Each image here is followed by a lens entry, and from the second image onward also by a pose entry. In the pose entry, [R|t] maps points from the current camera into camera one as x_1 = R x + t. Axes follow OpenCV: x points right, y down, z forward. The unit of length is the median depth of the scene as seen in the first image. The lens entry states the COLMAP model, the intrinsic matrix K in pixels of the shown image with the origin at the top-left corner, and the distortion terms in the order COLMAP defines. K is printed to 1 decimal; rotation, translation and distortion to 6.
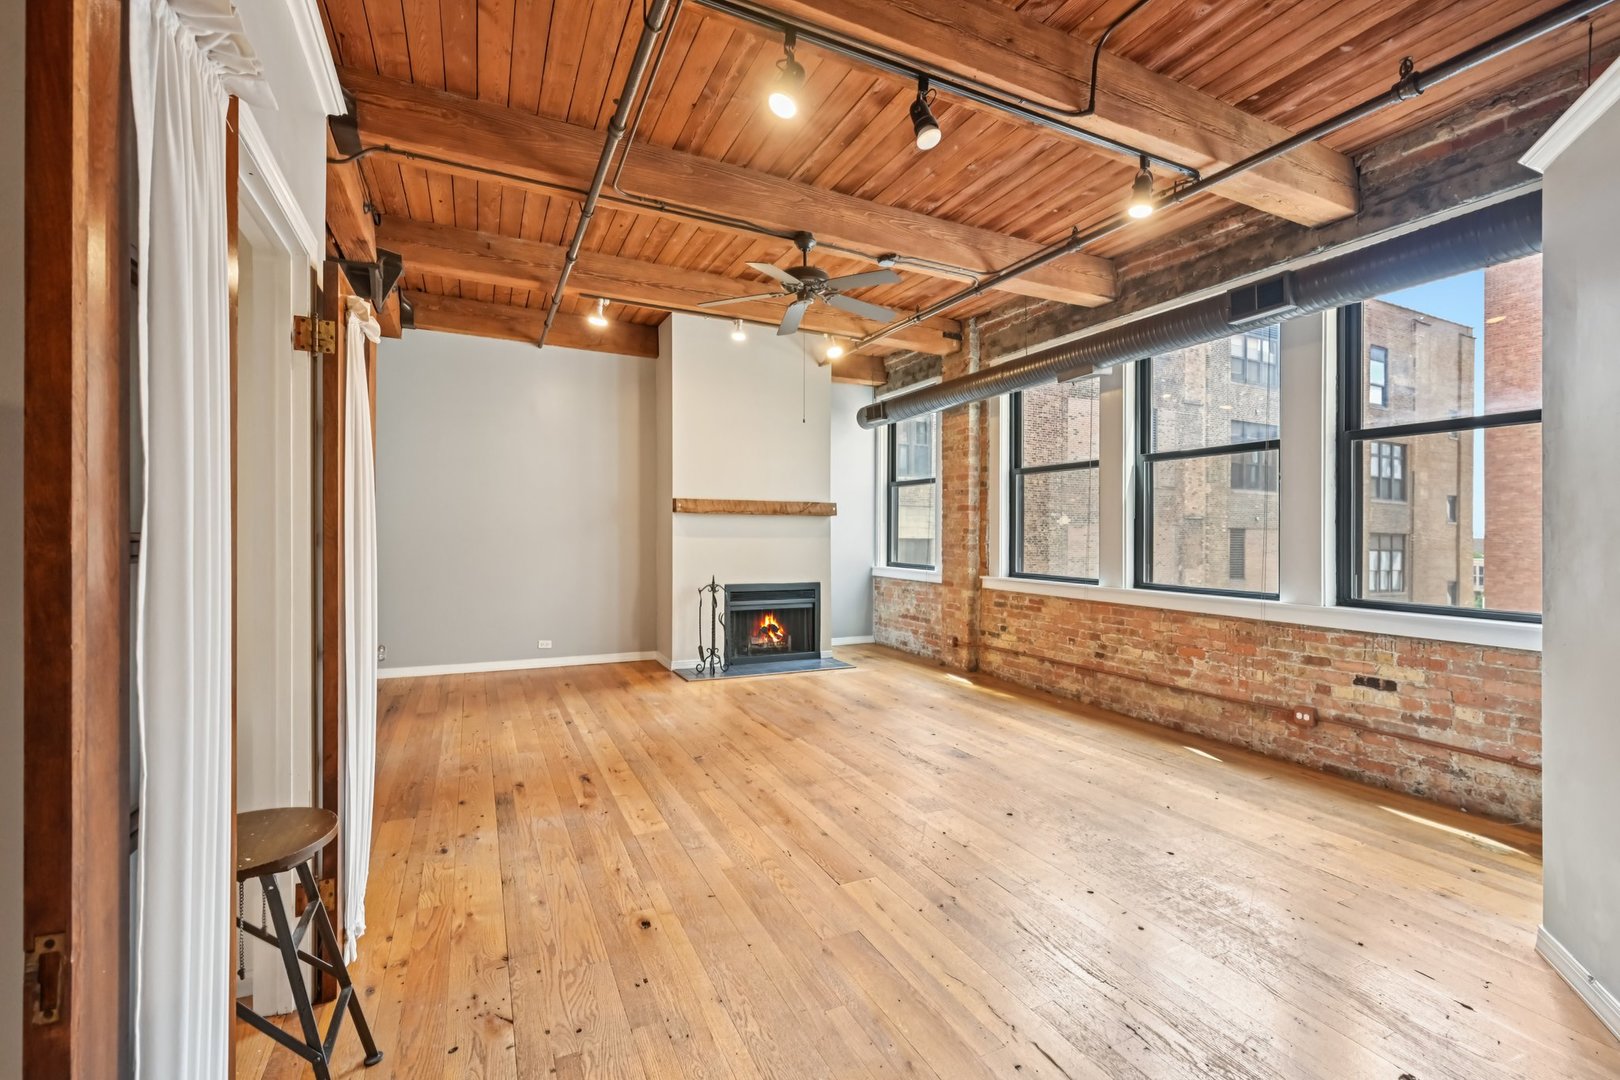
lens RADIAL K [[701.7, 0, 806.9], [0, 701.7, 542.2], [0, 0, 1]] dist [-0.001611, 0.001368]
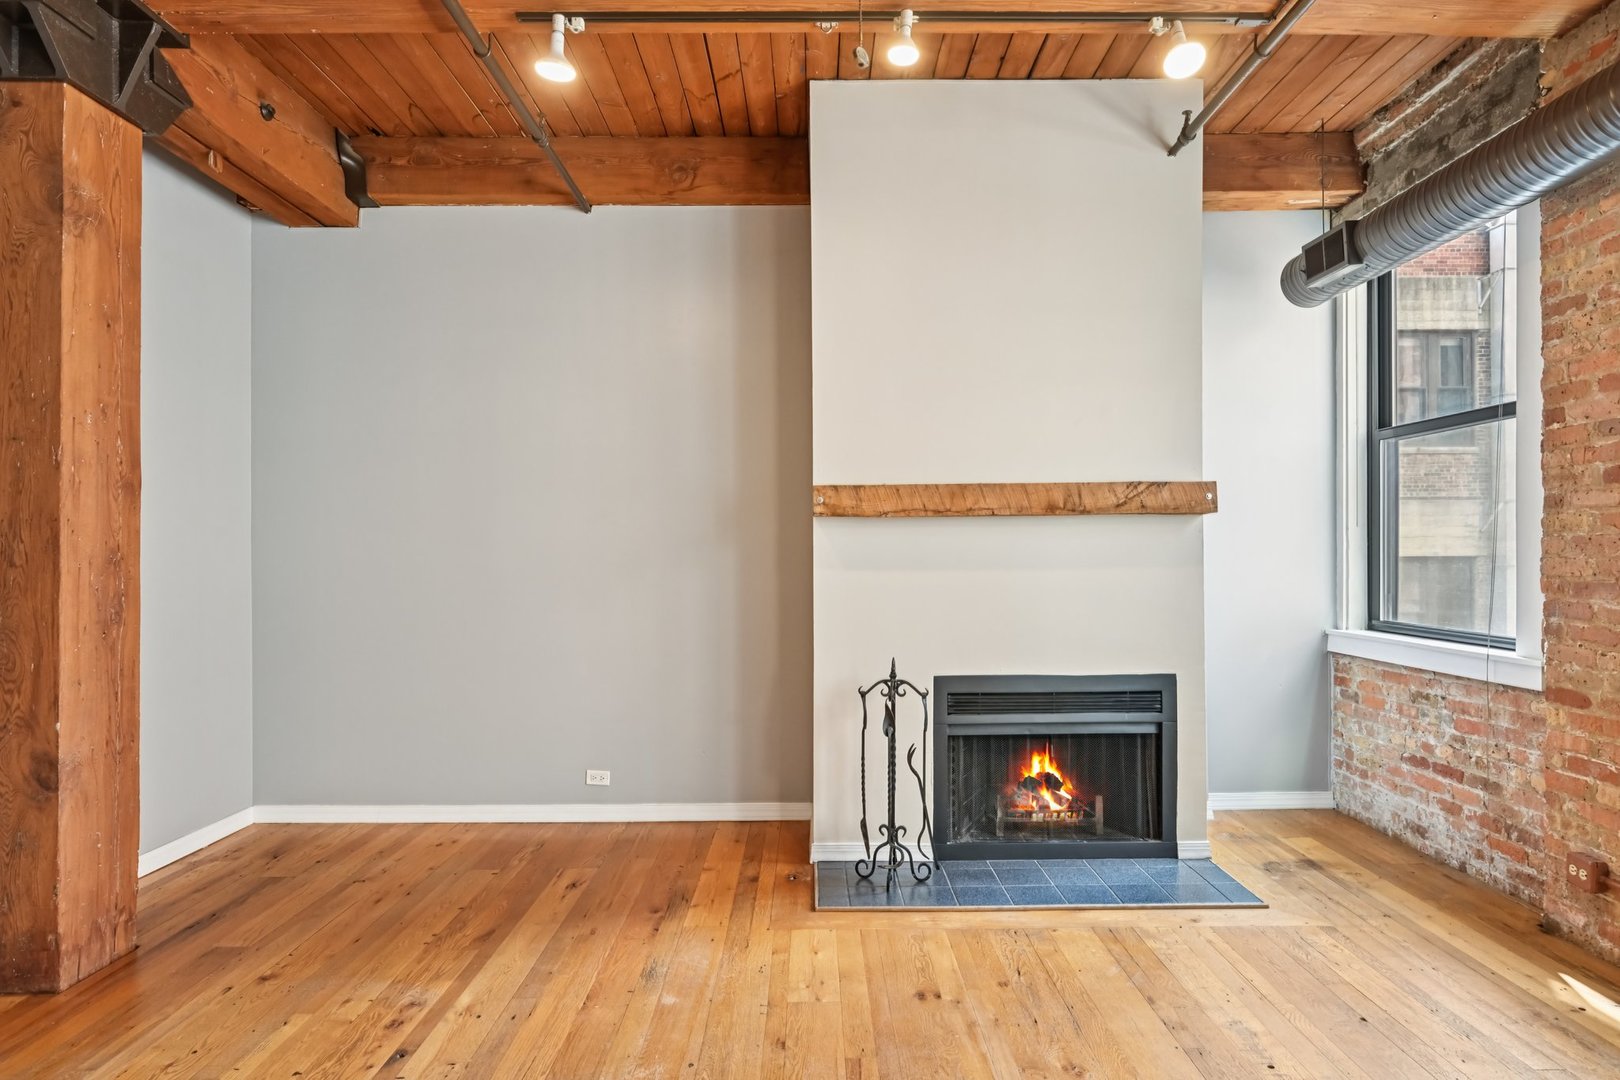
lens RADIAL K [[927.5, 0, 799.5], [0, 927.5, 574.1], [0, 0, 1]] dist [-0.000577, 0.003560]
pose [[0.899667, -0.008339, -0.436497, 0.067238], [0.012665, 0.999895, 0.007002, -0.010133], [0.436393, -0.011828, 0.899678, 0.467184]]
